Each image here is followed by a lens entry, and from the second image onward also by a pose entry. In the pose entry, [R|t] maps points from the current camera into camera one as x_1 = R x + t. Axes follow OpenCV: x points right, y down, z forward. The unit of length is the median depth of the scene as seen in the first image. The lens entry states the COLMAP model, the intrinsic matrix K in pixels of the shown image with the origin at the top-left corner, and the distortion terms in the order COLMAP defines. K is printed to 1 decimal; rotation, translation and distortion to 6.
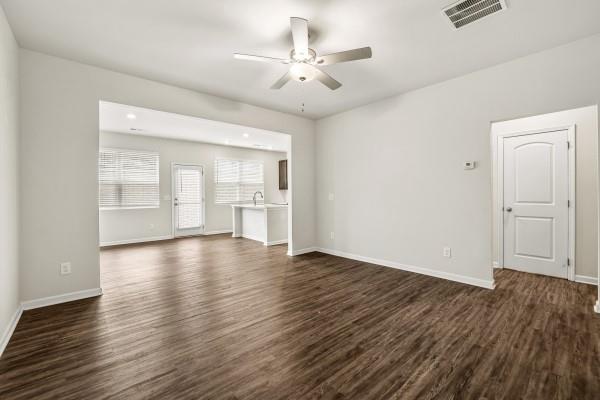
lens RADIAL K [[257.6, 0, 298.9], [0, 257.6, 196.4], [0, 0, 1]] dist [-0.004813, 0.000919]
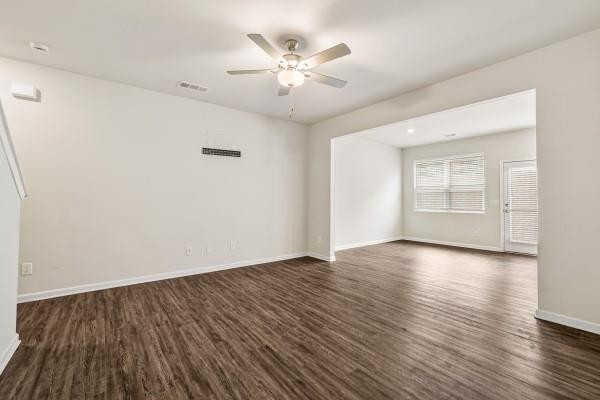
lens RADIAL K [[257.6, 0, 302.8], [0, 257.6, 197.9], [0, 0, 1]] dist [-0.004813, 0.000919]
pose [[-0.058460, -0.003305, -0.998284, 1.081829], [-0.005673, 0.999979, -0.002978, -0.011301], [0.998274, 0.005489, -0.058478, 1.173074]]
